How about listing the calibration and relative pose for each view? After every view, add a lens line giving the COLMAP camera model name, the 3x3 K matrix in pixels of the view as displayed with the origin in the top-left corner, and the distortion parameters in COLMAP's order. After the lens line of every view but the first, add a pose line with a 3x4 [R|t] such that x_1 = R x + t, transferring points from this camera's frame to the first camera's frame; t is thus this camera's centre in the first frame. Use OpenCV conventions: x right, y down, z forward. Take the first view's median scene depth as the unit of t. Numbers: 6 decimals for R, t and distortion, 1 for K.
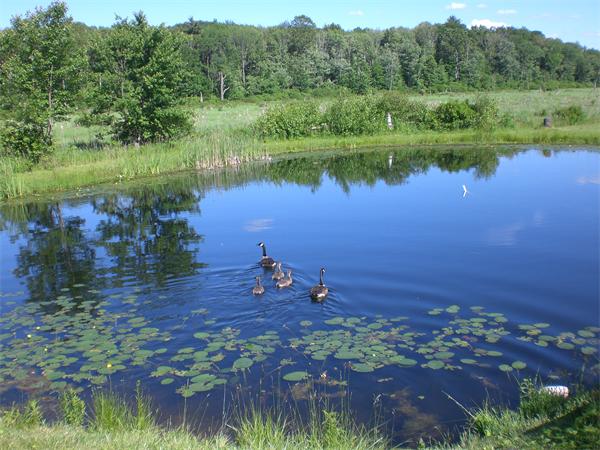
lens RADIAL K [[675.6, 0, 288.3], [0, 675.6, 225.6], [0, 0, 1]] dist [-0.073496, -0.193284]
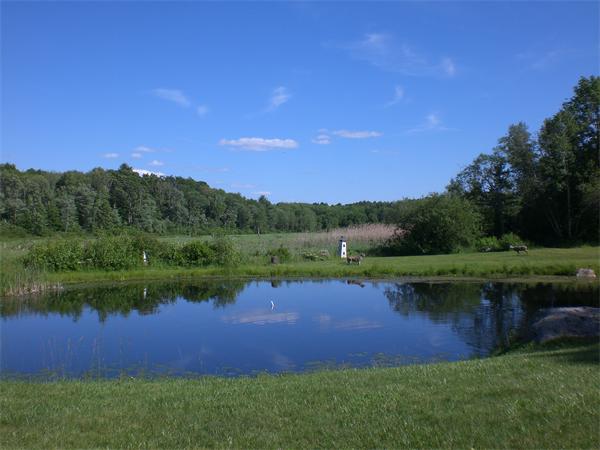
lens RADIAL K [[675.6, 0, 288.3], [0, 675.6, 225.6], [0, 0, 1]] dist [-0.073496, -0.193284]
pose [[0.880506, 0.044009, 0.471988, -0.028836], [0.056675, 0.978766, -0.196992, 0.004915], [-0.470635, 0.200202, 0.859315, -0.017804]]
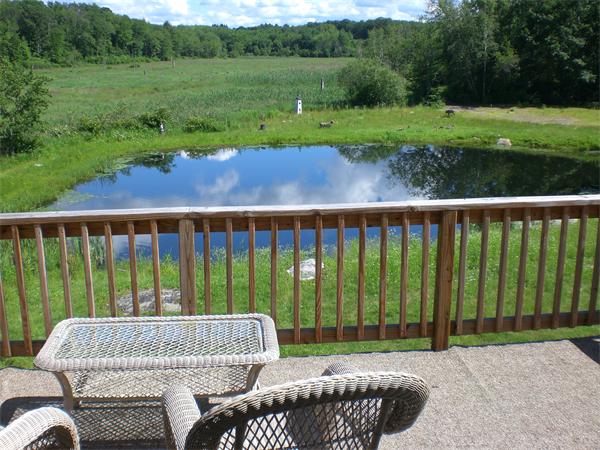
lens RADIAL K [[675.6, 0, 288.3], [0, 675.6, 225.6], [0, 0, 1]] dist [-0.073496, -0.193284]
pose [[0.798121, -0.107310, 0.592864, -0.080066], [0.078040, 0.994134, 0.074883, -0.006208], [-0.597422, -0.013498, 0.801813, -0.046592]]
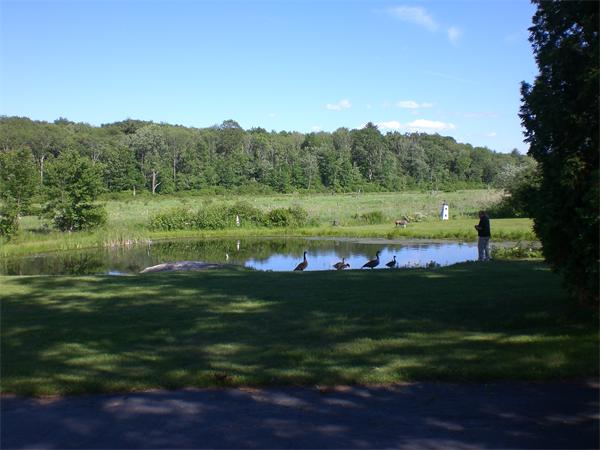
lens RADIAL K [[675.6, 0, 288.3], [0, 675.6, 225.6], [0, 0, 1]] dist [-0.073496, -0.193284]
pose [[0.995647, 0.024242, 0.089999, 0.020861], [-0.011733, 0.990502, -0.136998, 0.010848], [-0.092465, 0.135345, 0.986474, -0.086932]]
